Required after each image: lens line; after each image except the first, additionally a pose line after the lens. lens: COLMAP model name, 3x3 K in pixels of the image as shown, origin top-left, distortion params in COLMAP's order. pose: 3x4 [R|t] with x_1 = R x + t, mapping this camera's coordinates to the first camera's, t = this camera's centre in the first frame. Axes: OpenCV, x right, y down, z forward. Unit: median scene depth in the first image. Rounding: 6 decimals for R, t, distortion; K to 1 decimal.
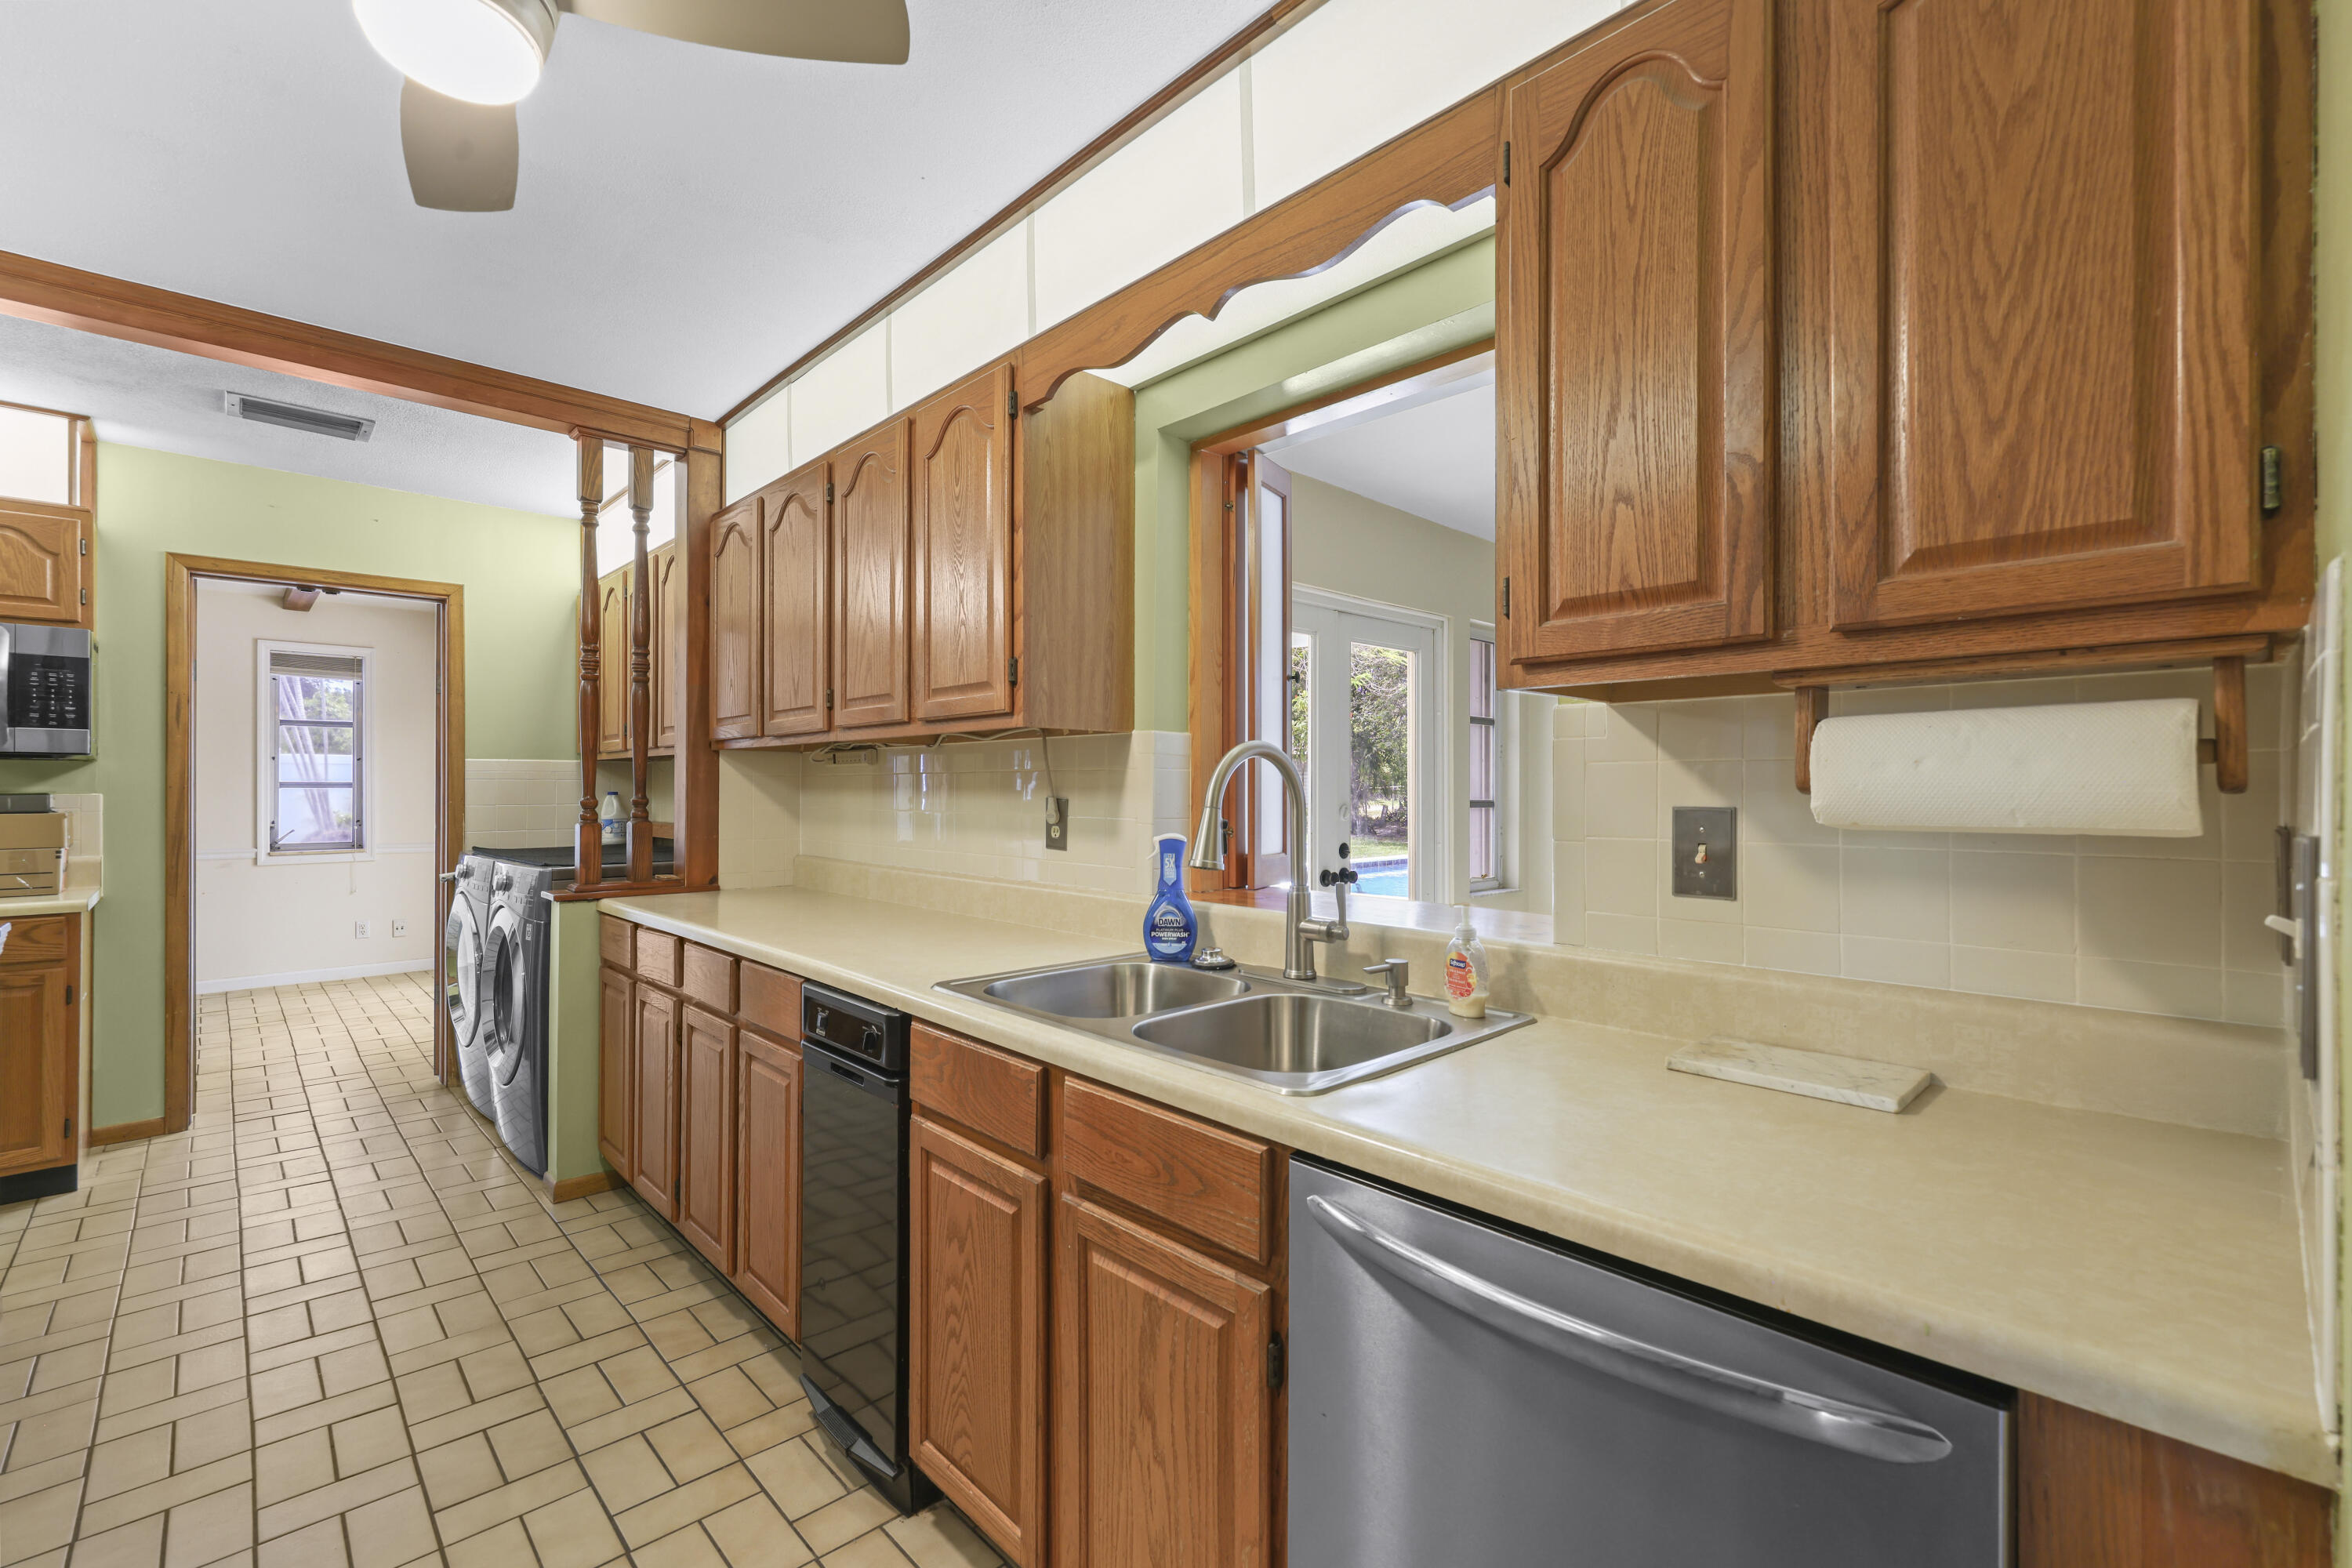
lens RADIAL K [[1009.6, 0, 1175.0], [0, 1009.6, 787.0], [0, 0, 1]] dist [0.004467, -0.000483]
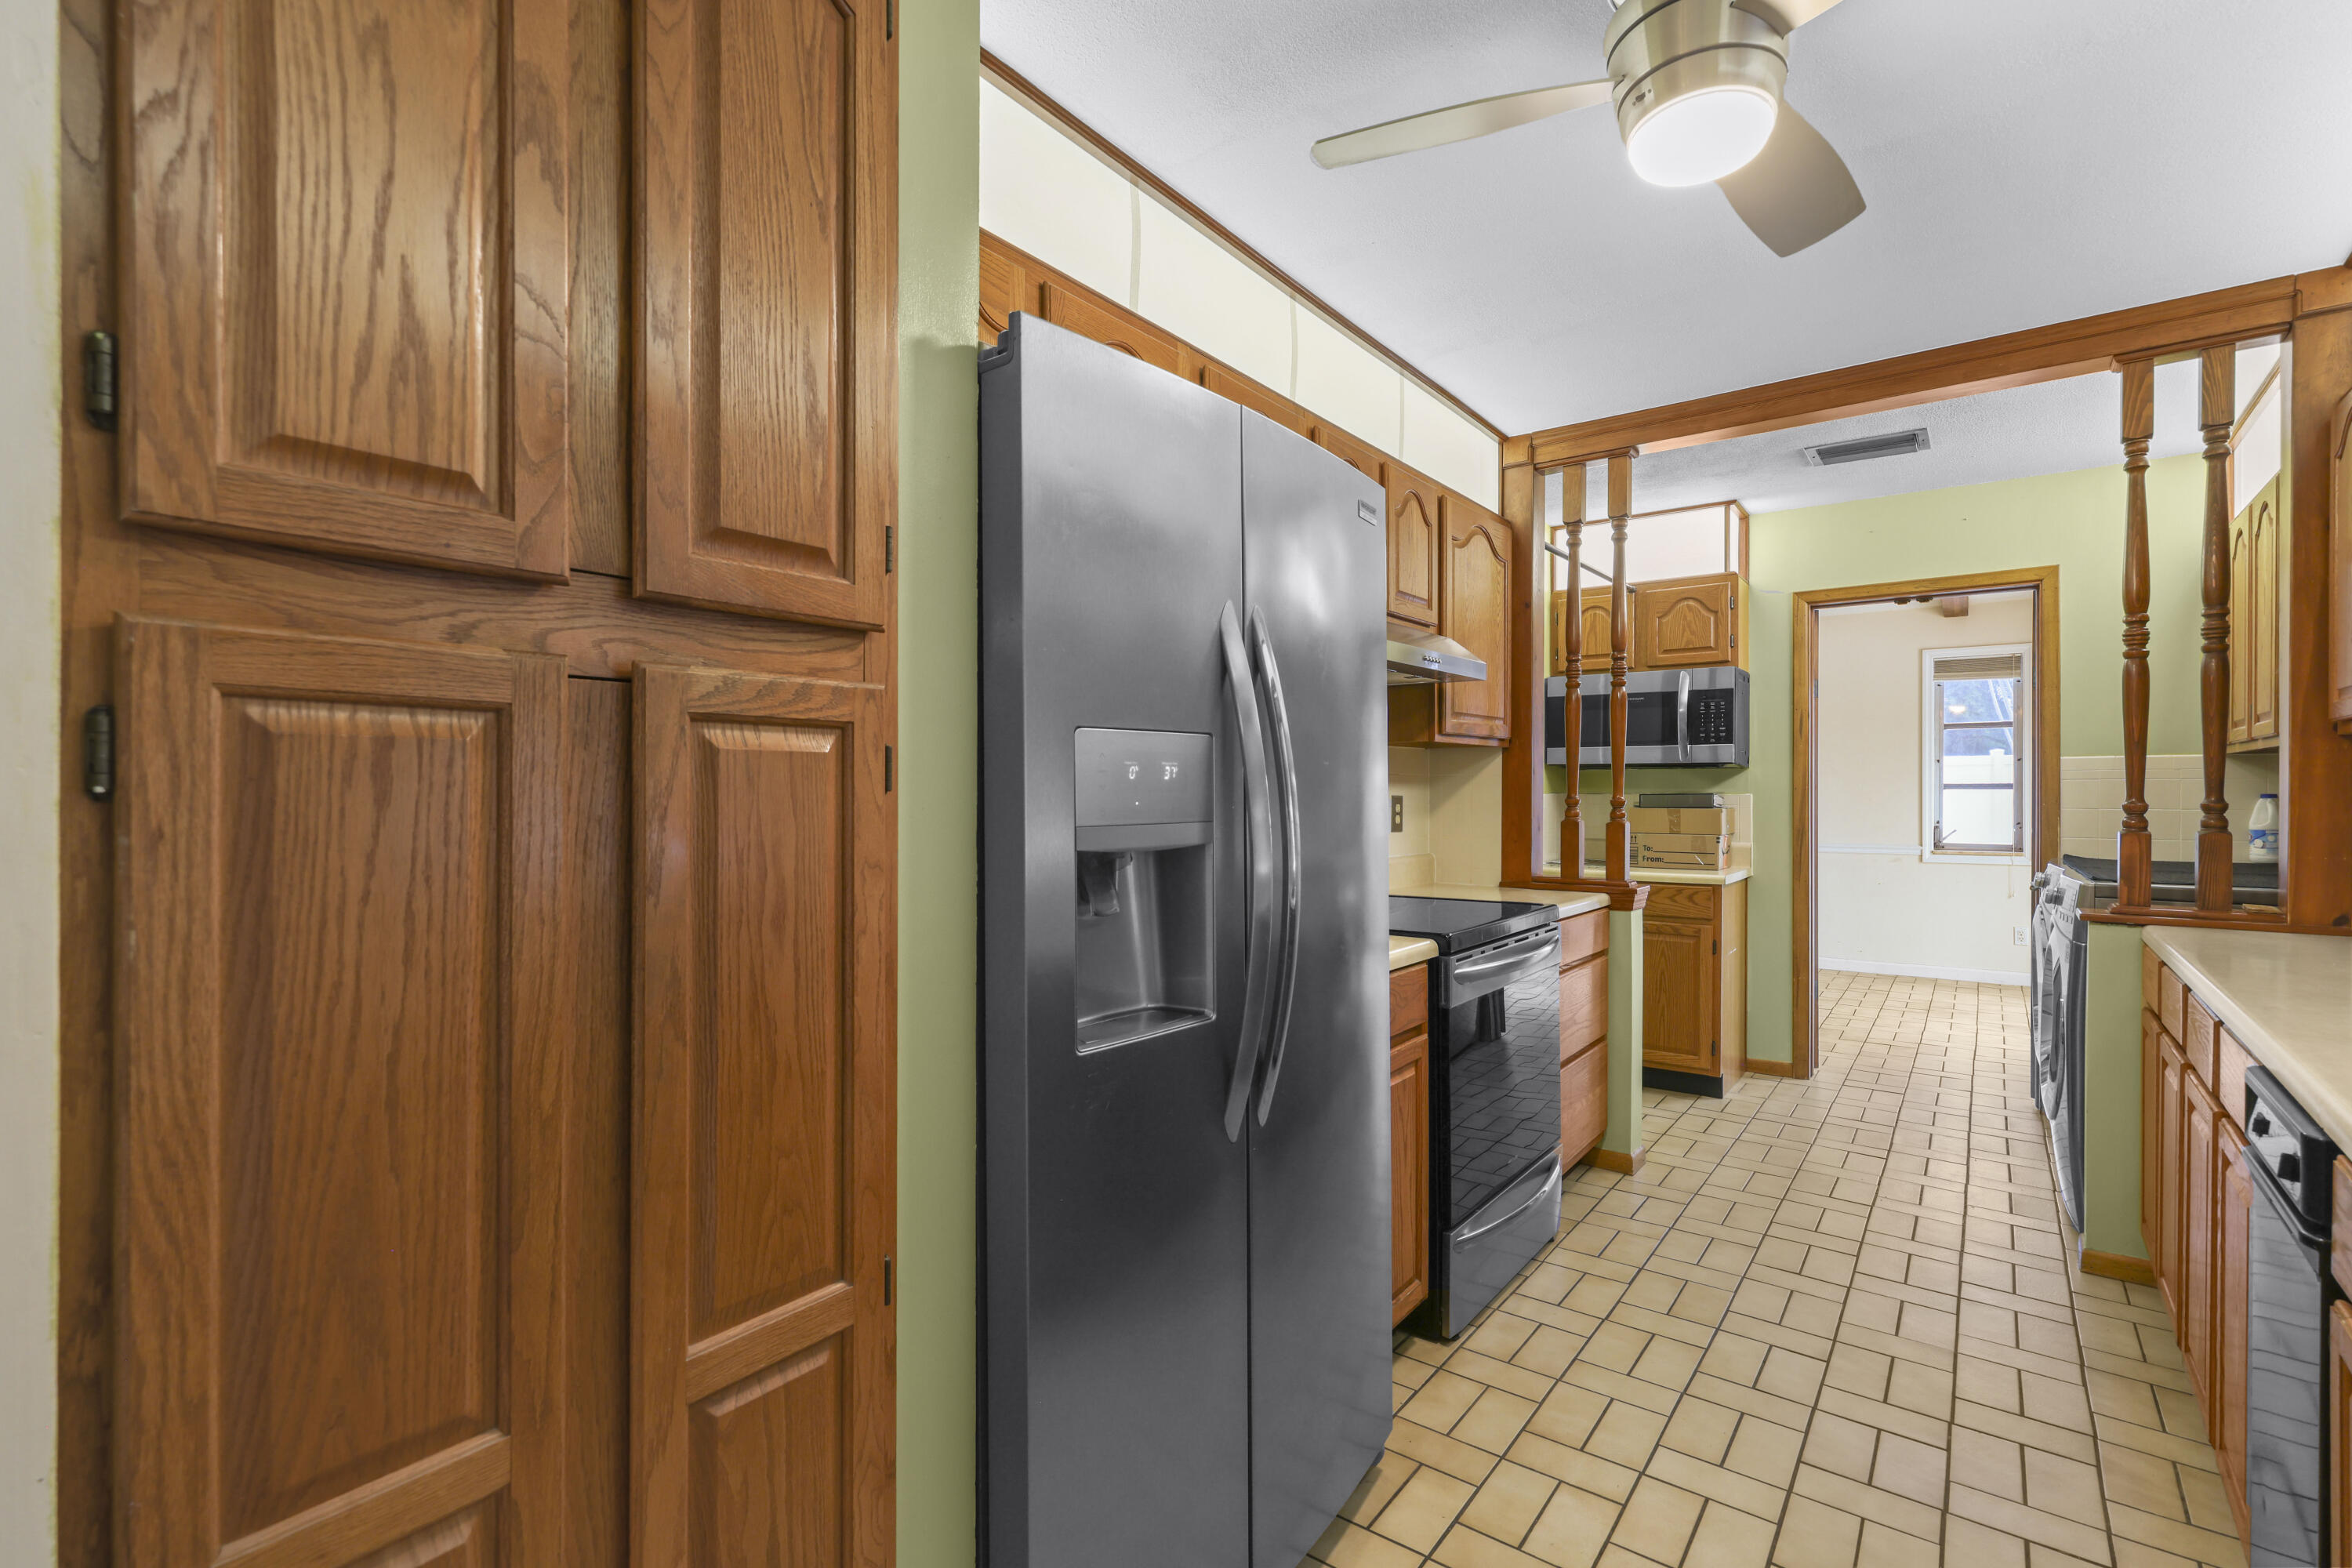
lens RADIAL K [[1060.8, 0, 1170.1], [0, 1060.8, 791.7], [0, 0, 1]] dist [0.005403, -0.001043]
pose [[0.157283, 0.000962, -0.987553, 0.219176], [0.002268, 0.999997, 0.001335, 0.000439], [0.987551, -0.002449, 0.157280, 0.126260]]
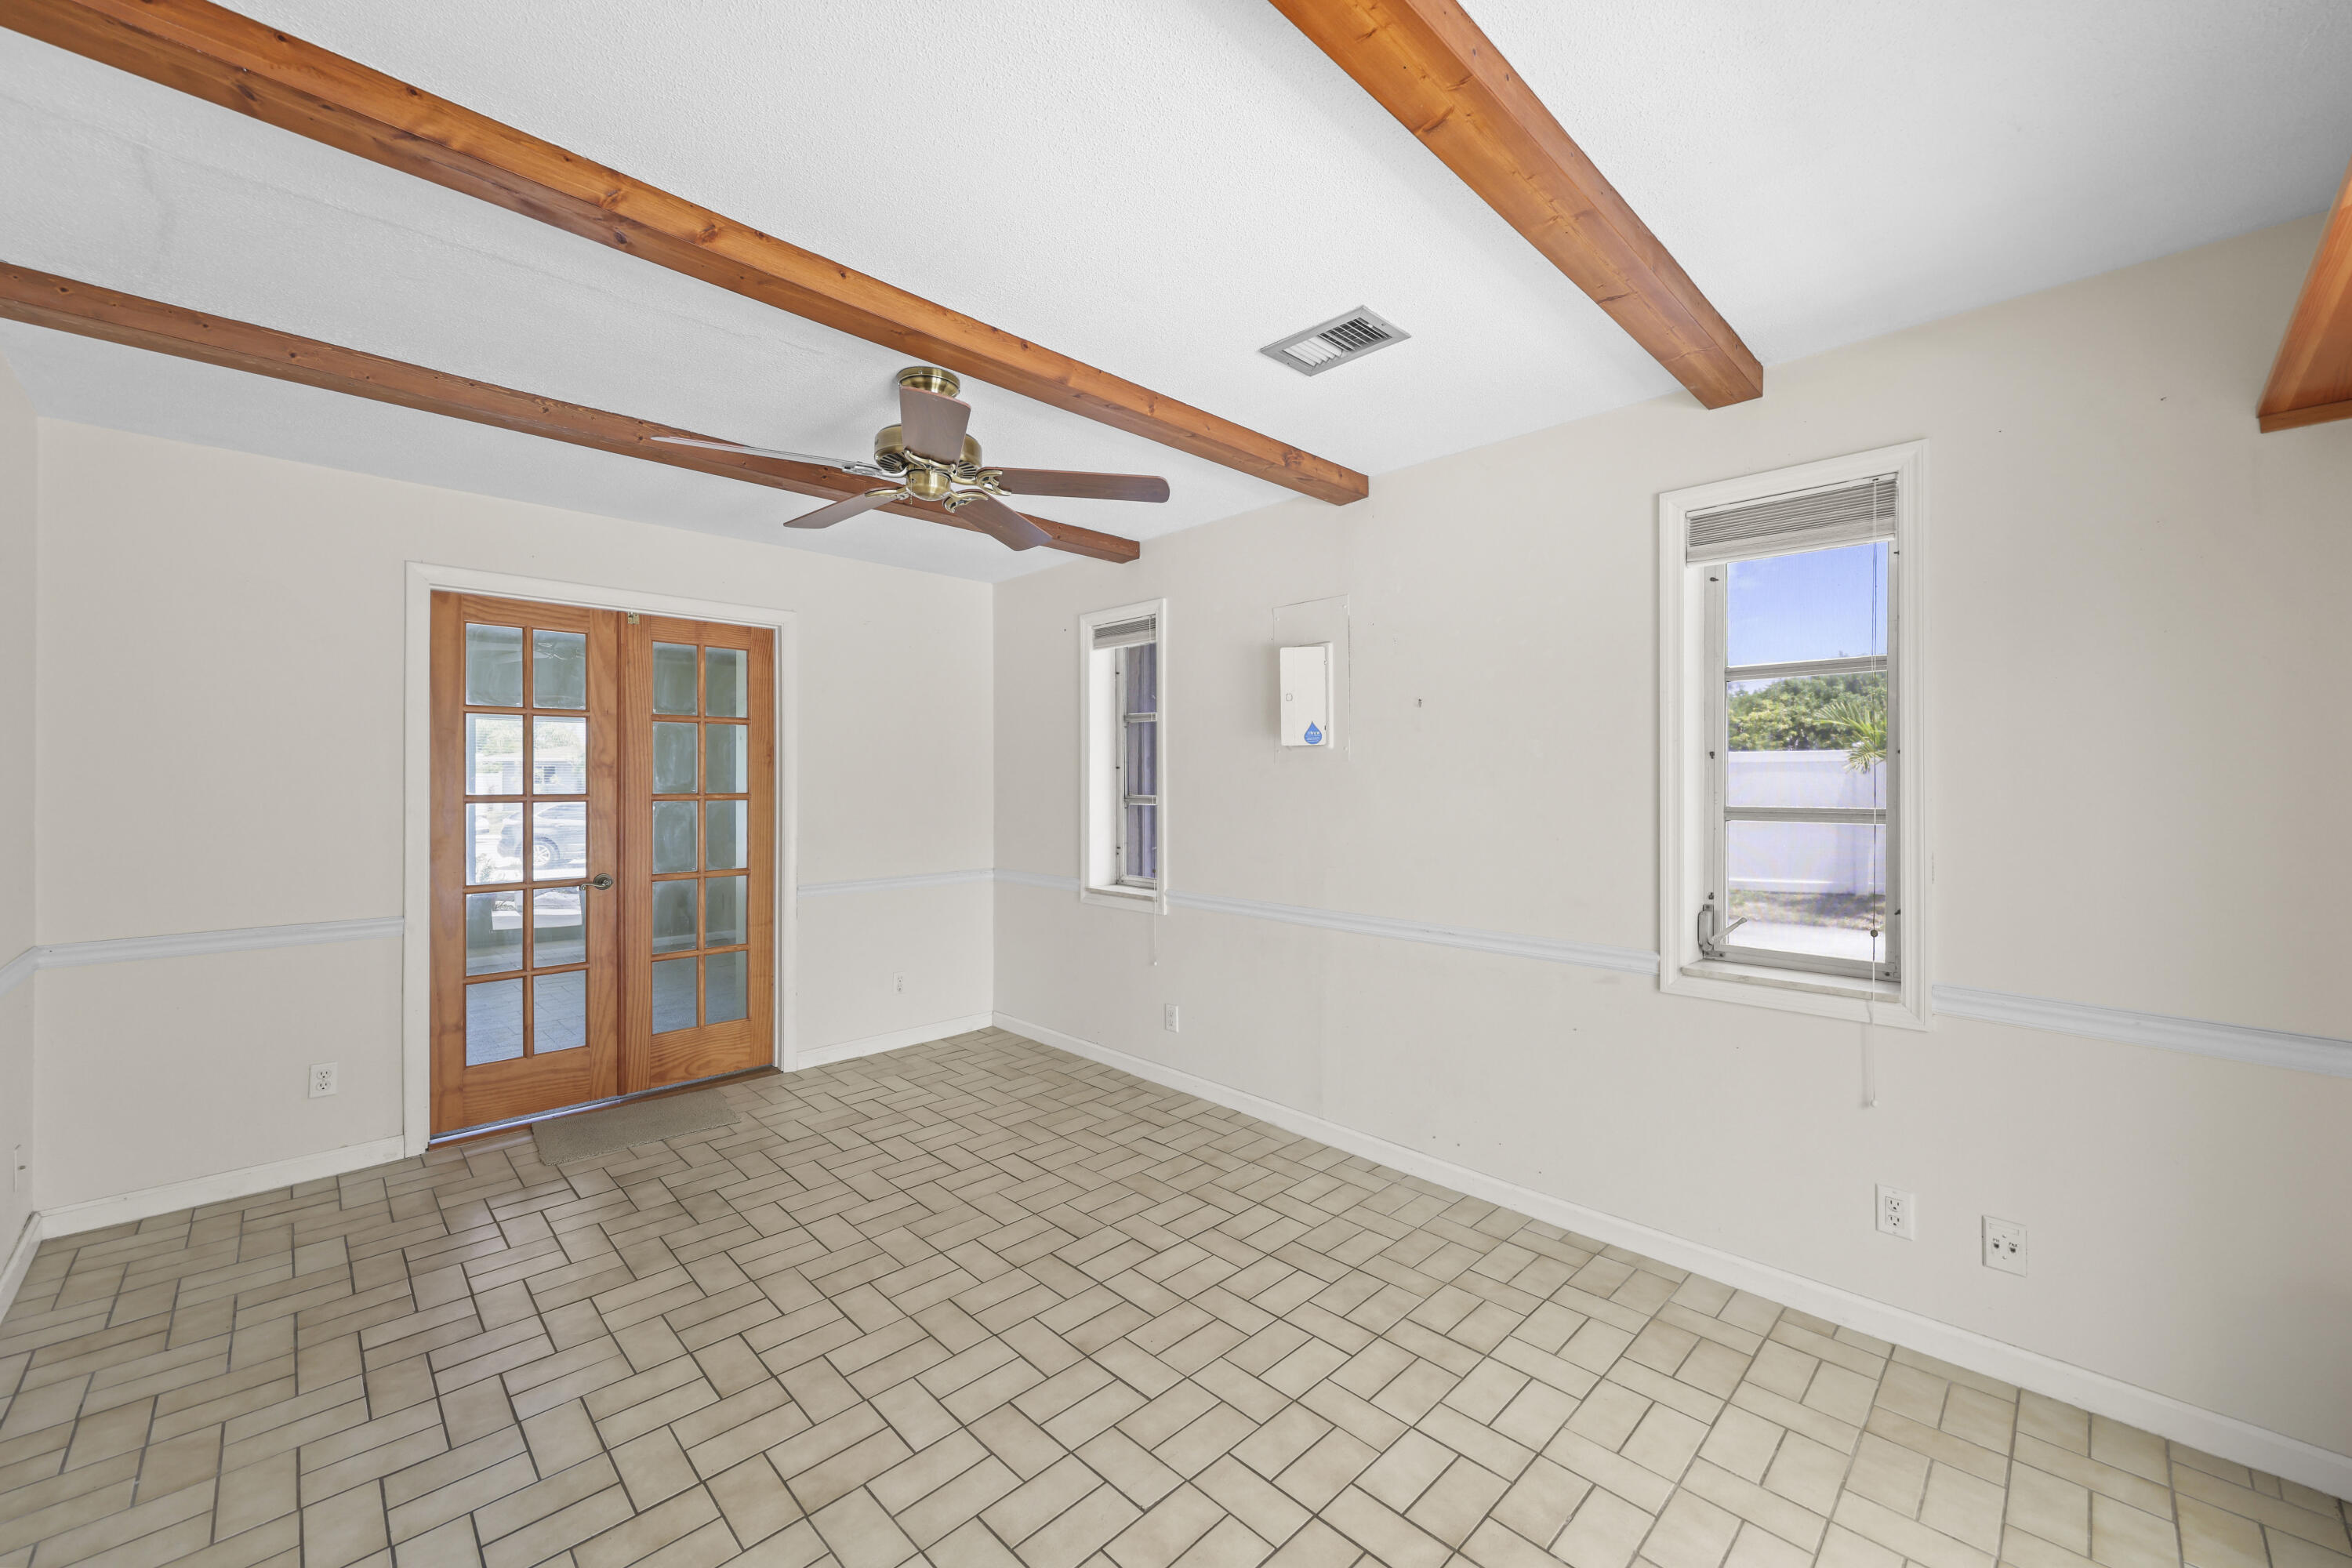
lens RADIAL K [[901.8, 0, 1177.4], [0, 901.8, 779.8], [0, 0, 1]] dist [0.000661, -0.000019]
pose [[0.017434, -0.002581, -0.999845, -1.501627], [0.002573, 0.999993, -0.002536, -0.050235], [0.999845, -0.002529, 0.017440, 2.299103]]
